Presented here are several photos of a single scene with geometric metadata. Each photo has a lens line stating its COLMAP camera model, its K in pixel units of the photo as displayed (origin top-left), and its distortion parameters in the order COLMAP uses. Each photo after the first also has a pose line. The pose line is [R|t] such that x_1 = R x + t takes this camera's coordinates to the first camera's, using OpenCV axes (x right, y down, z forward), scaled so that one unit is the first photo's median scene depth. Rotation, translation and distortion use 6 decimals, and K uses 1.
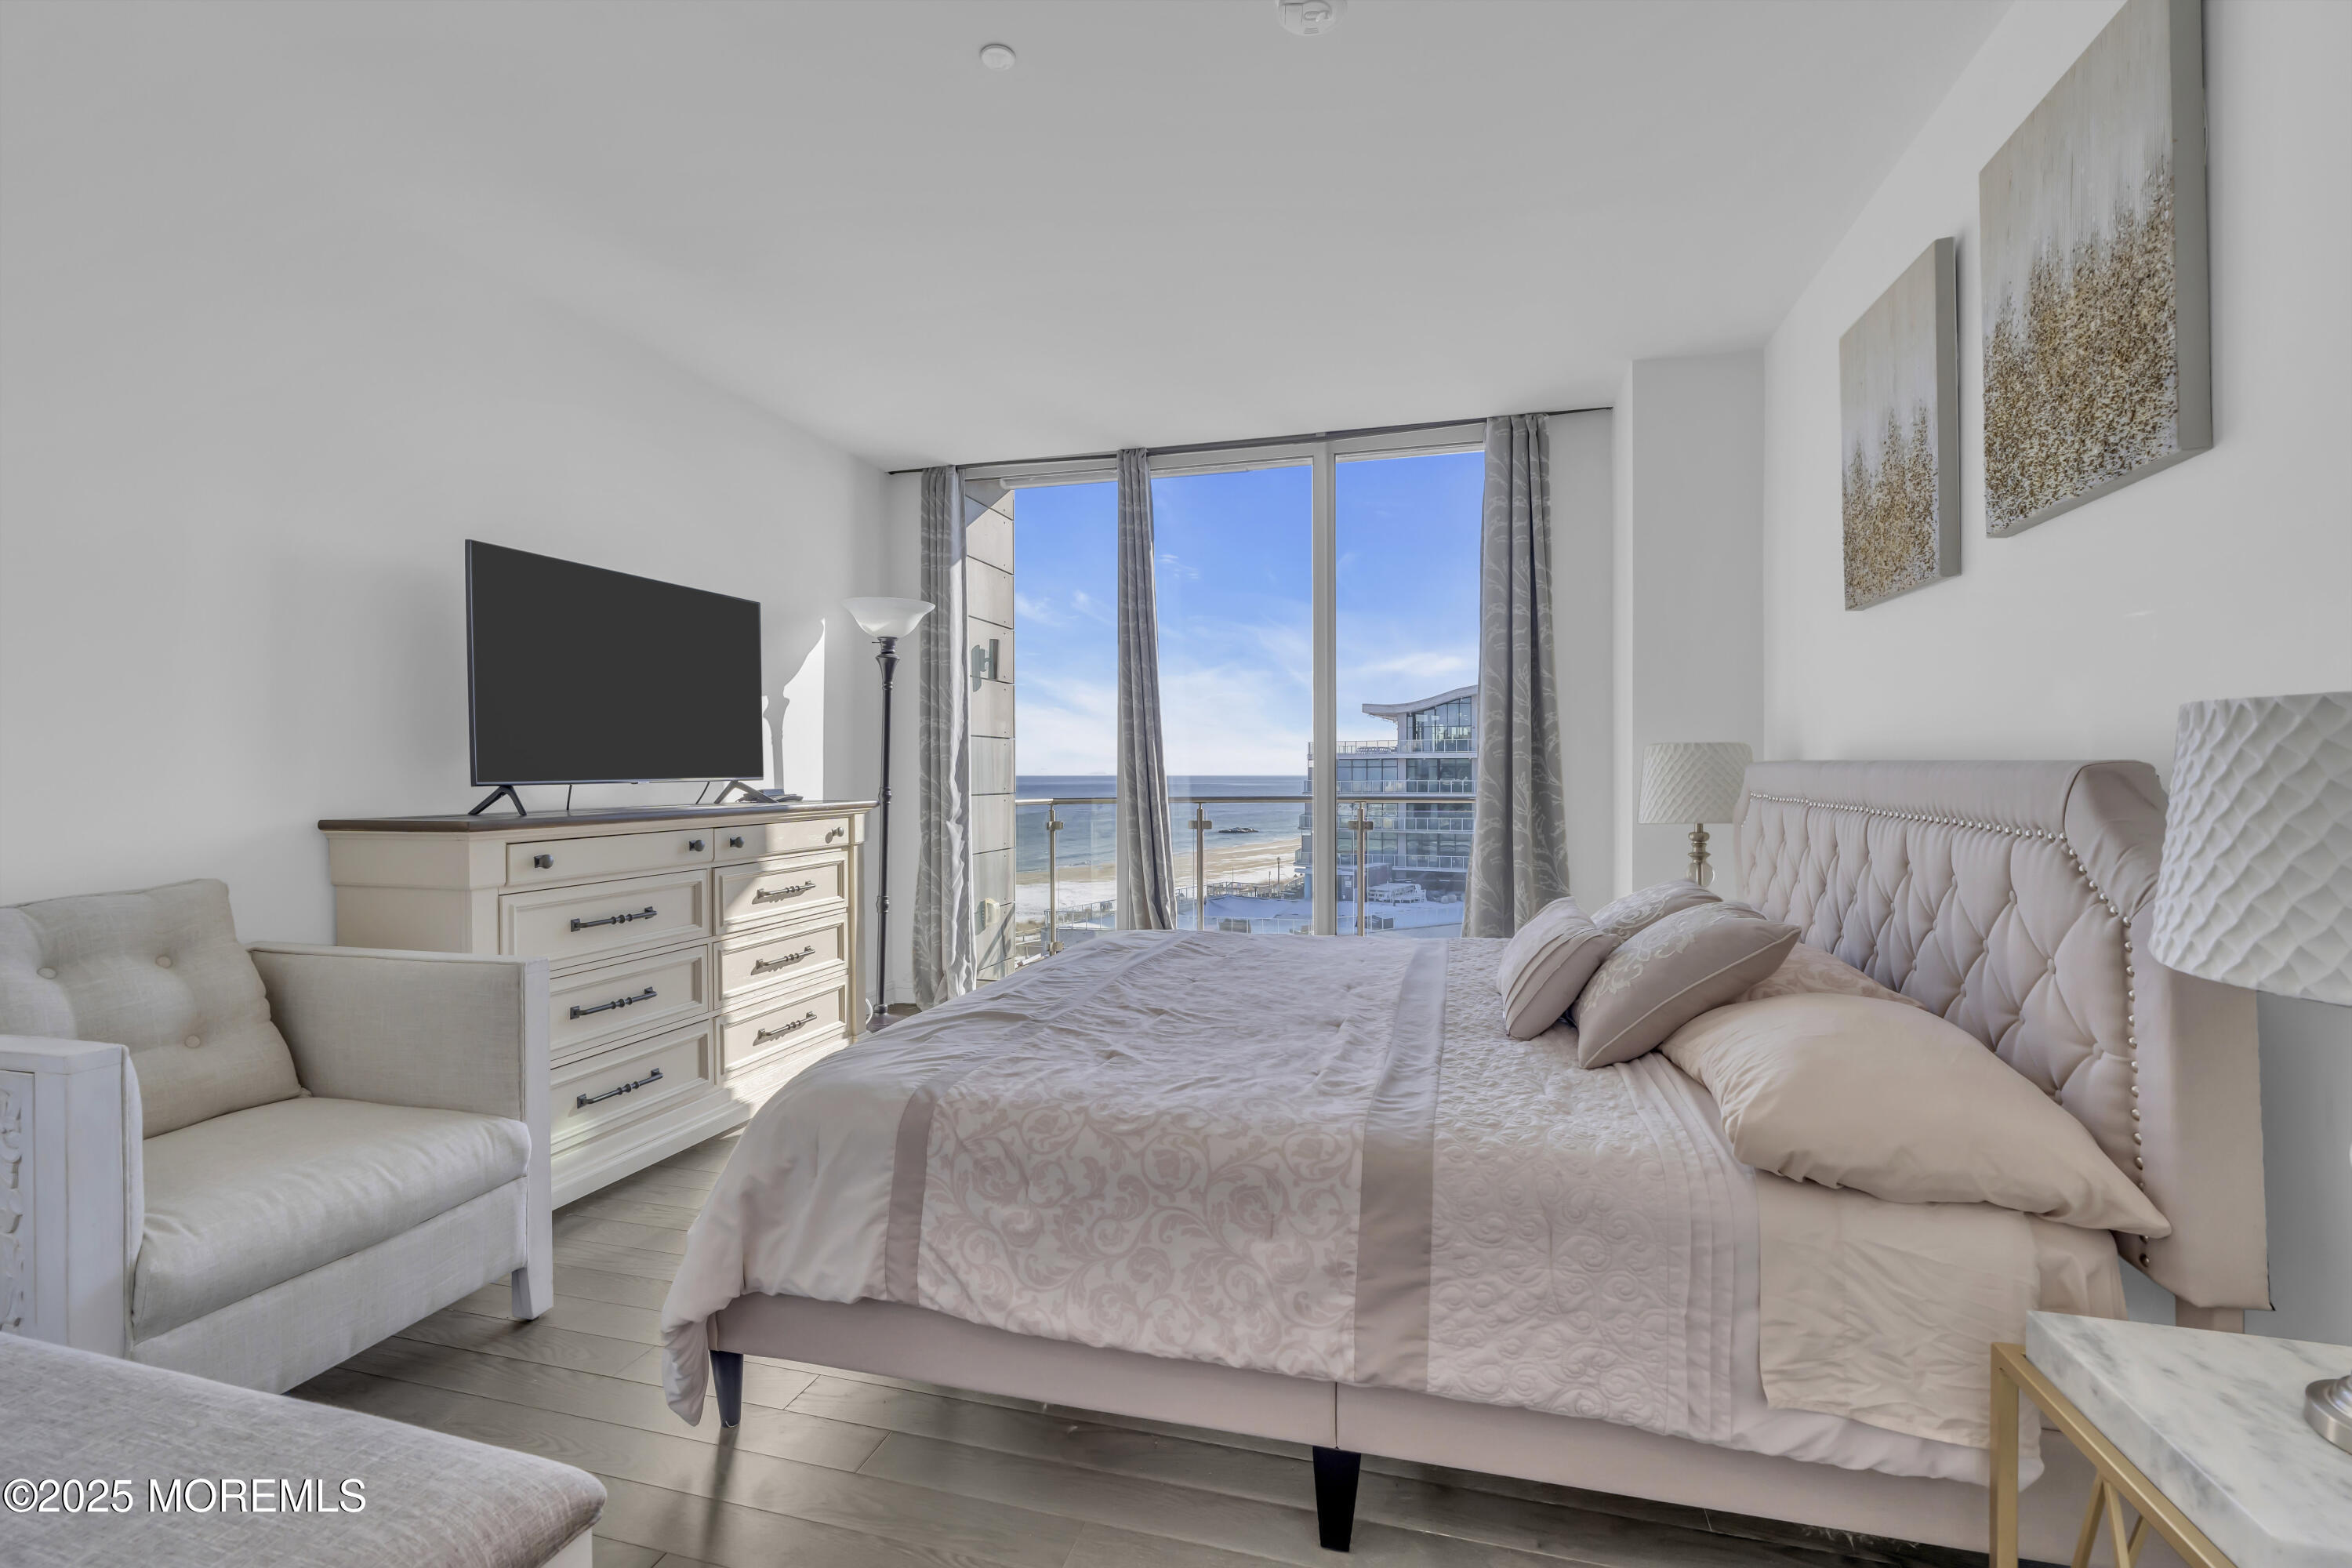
lens RADIAL K [[1053.9, 0, 1174.0], [0, 1053.9, 780.4], [0, 0, 1]] dist [-0.004706, 0.000083]
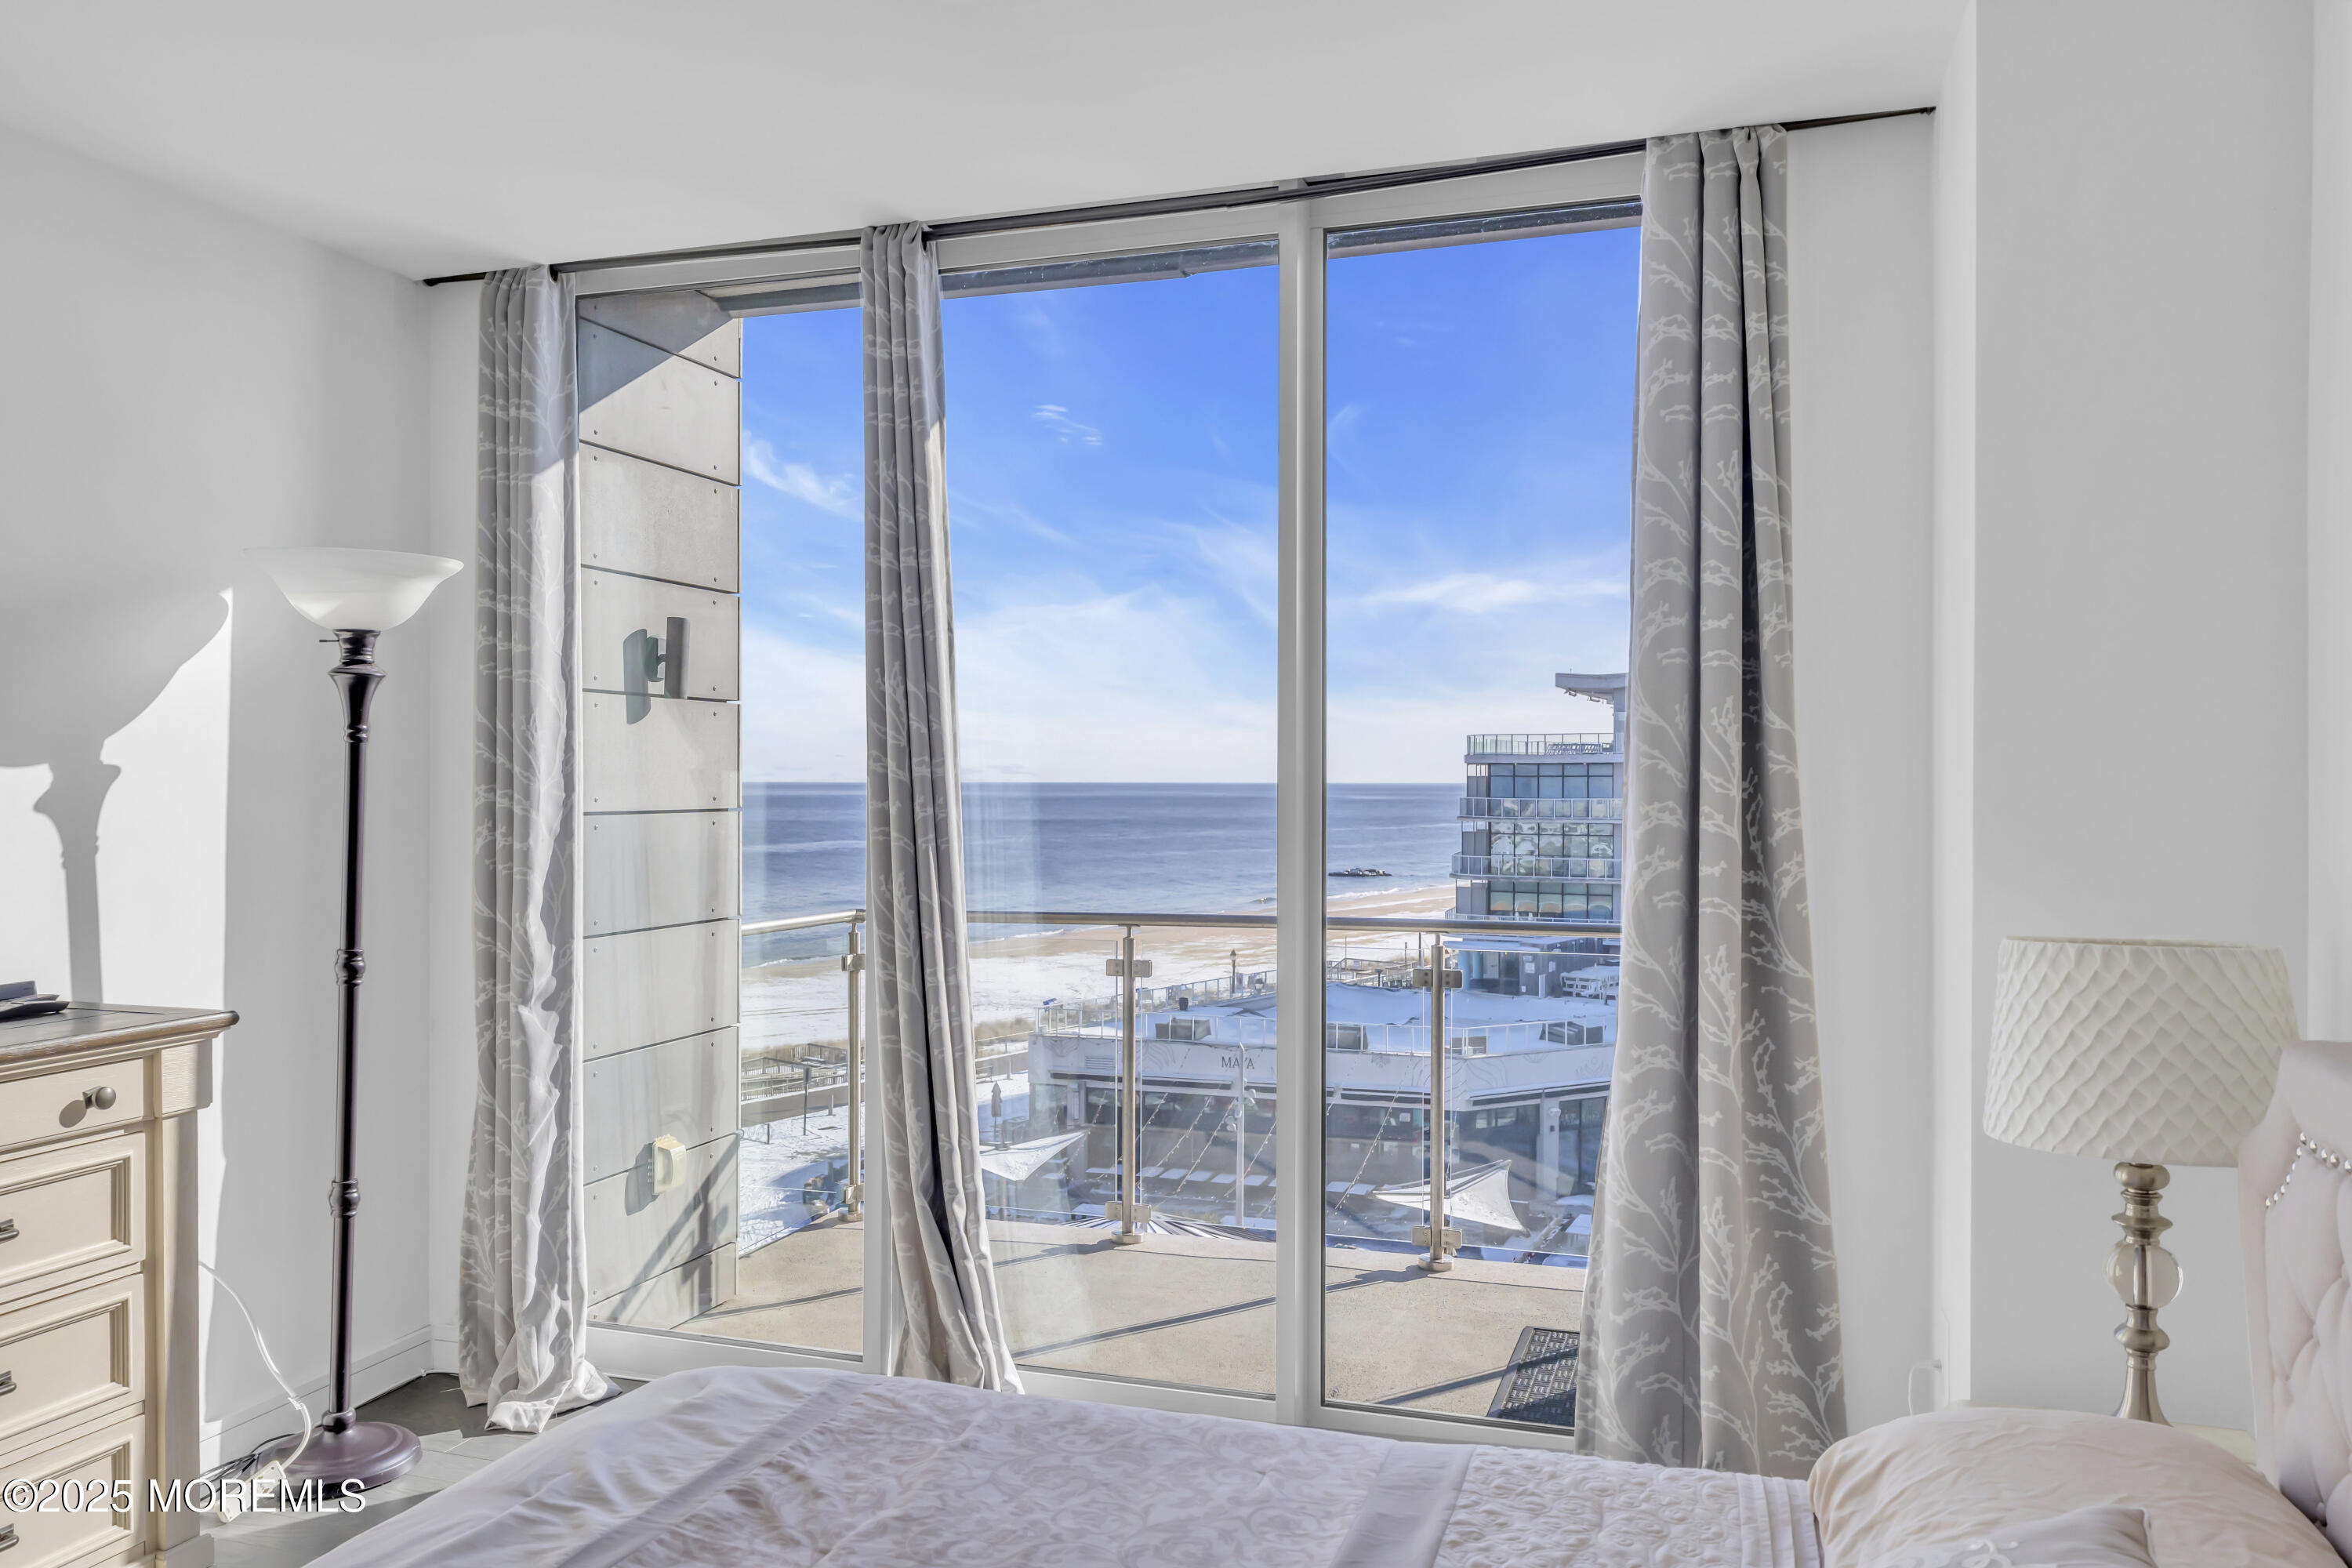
lens RADIAL K [[1672.5, 0, 1176.0], [0, 1672.5, 784.0], [0, 0, 1]] dist [-0.001378, 0.002410]
pose [[0.998680, 0.005490, -0.051075, 0.130943], [-0.005639, 0.999980, -0.002781, -0.067035], [0.051059, 0.003065, 0.998691, 0.275334]]
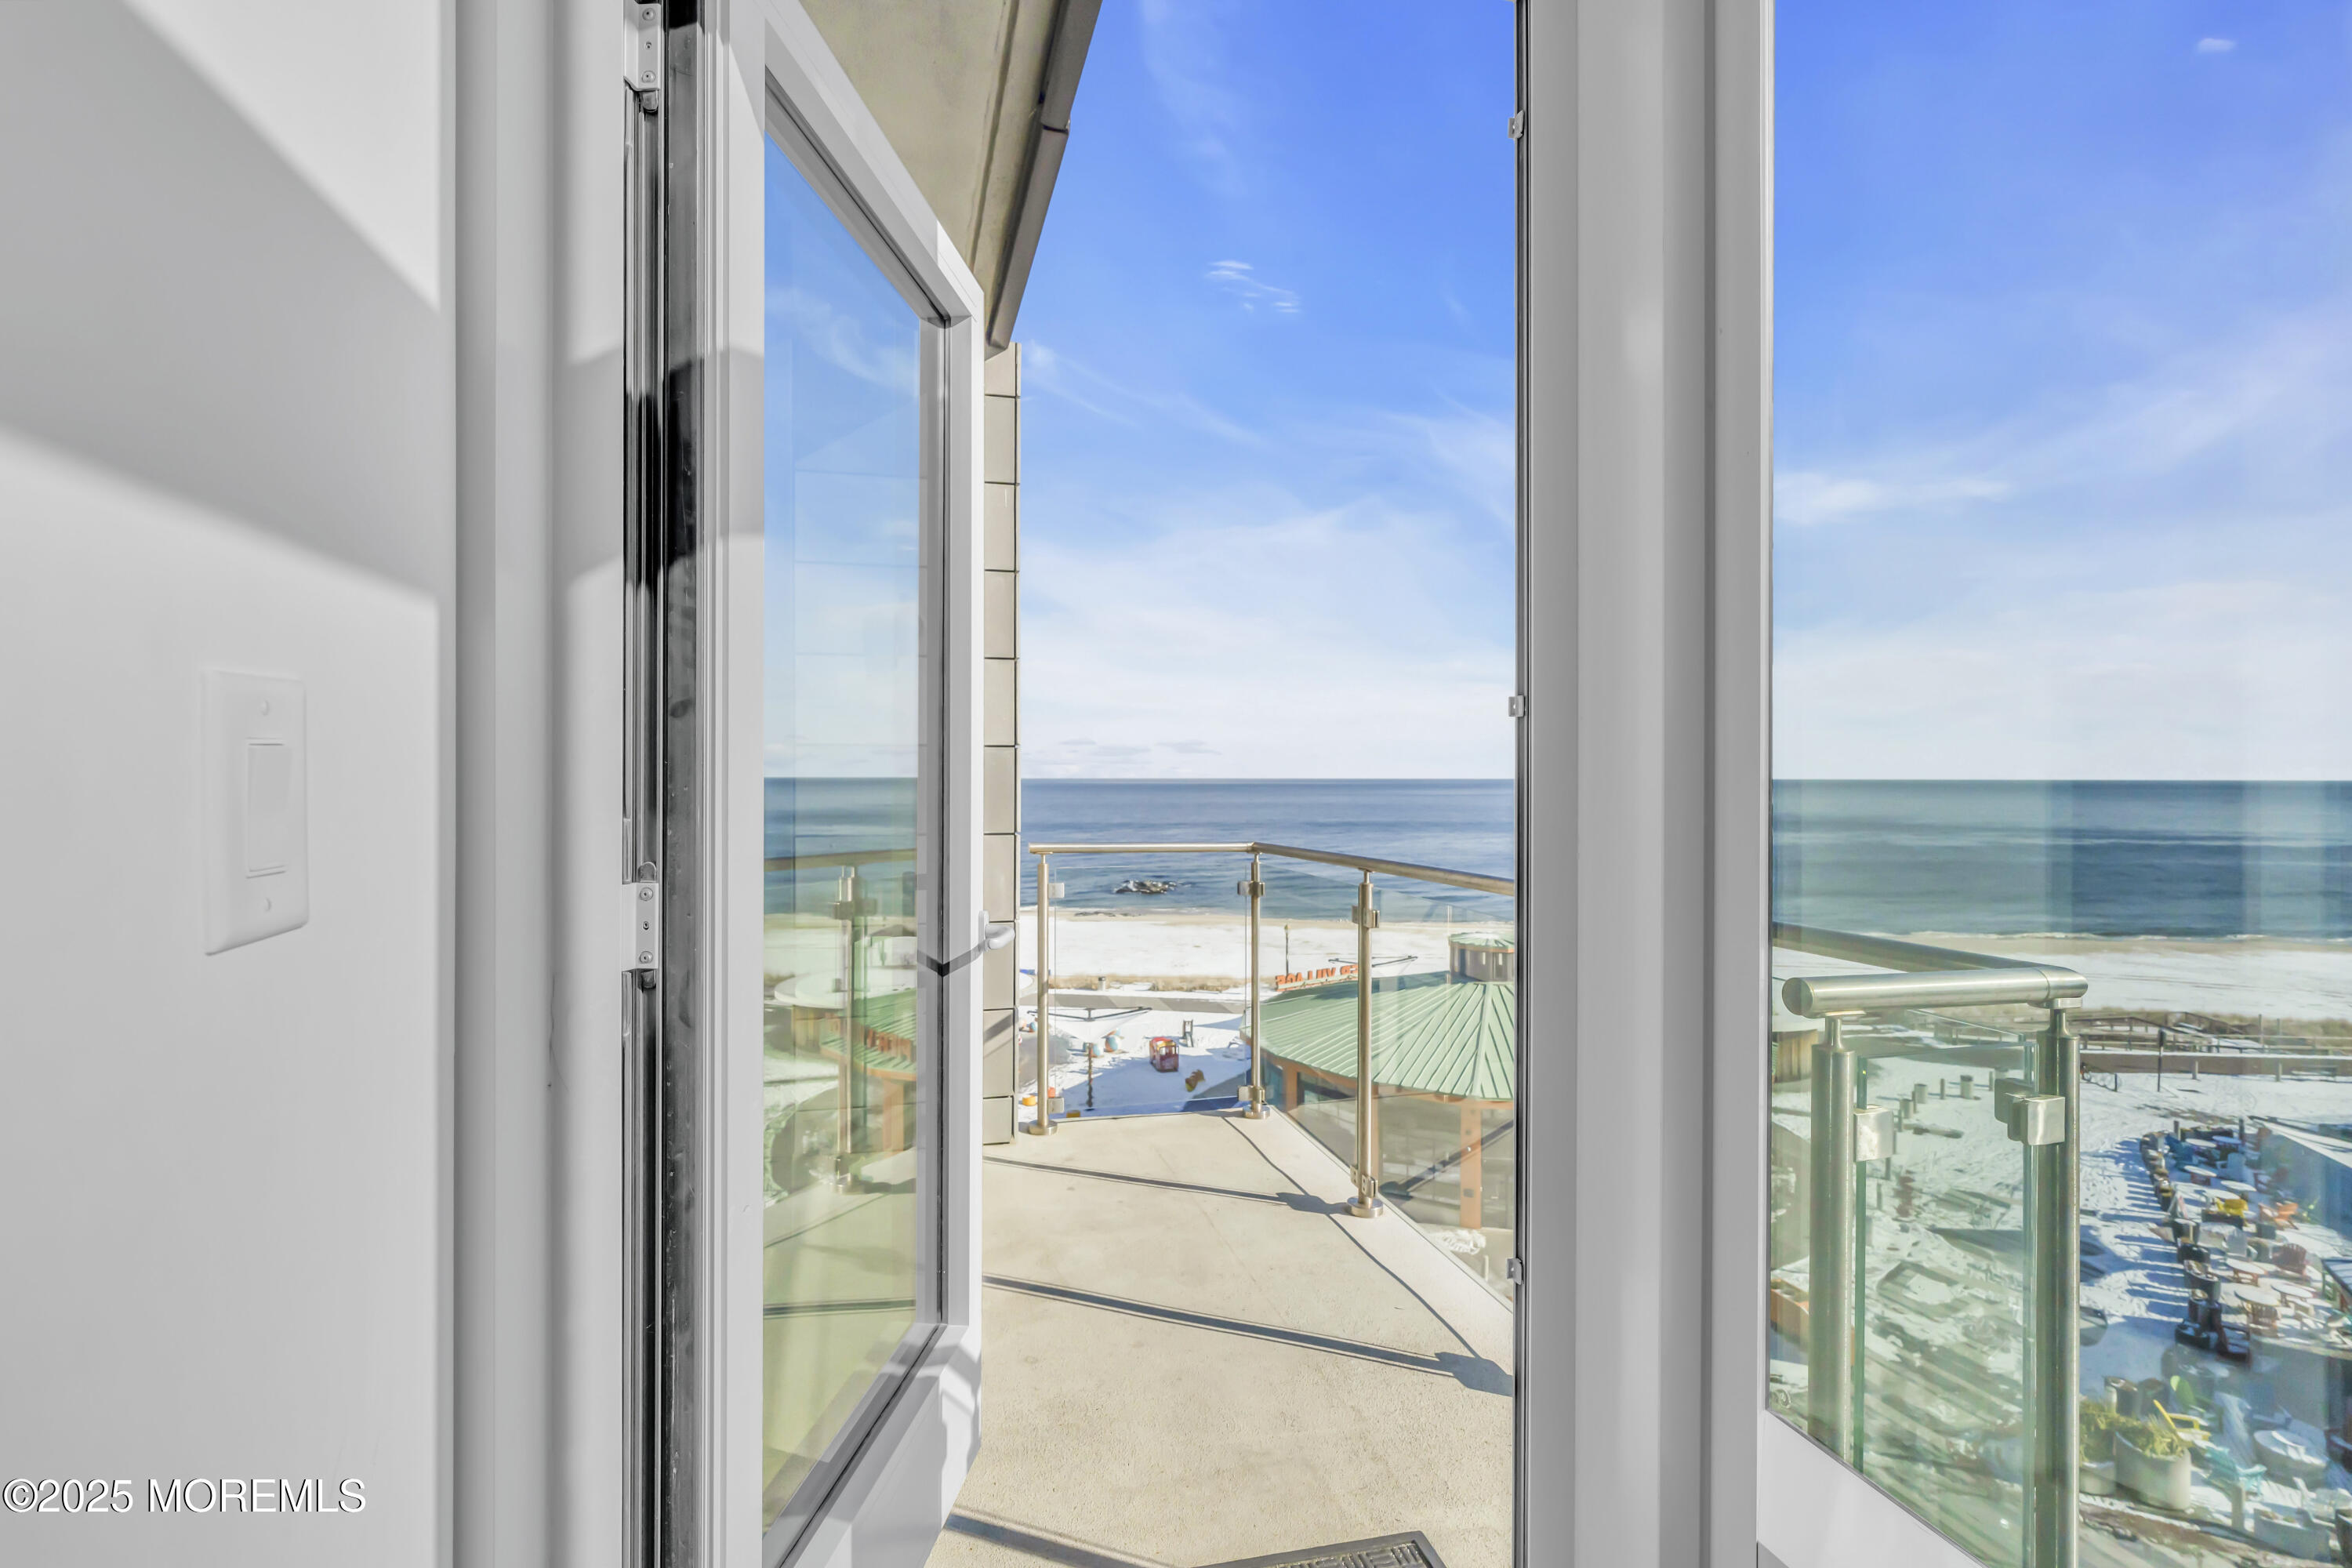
lens RADIAL K [[1101.6, 0, 1181.1], [0, 1101.6, 777.4], [0, 0, 1]] dist [-0.000493, 0.000029]
pose [[0.507415, 0.008717, -0.861658, 0.522267], [-0.010521, 0.999937, 0.003920, -0.039886], [0.861637, 0.007076, 0.507475, 0.917528]]
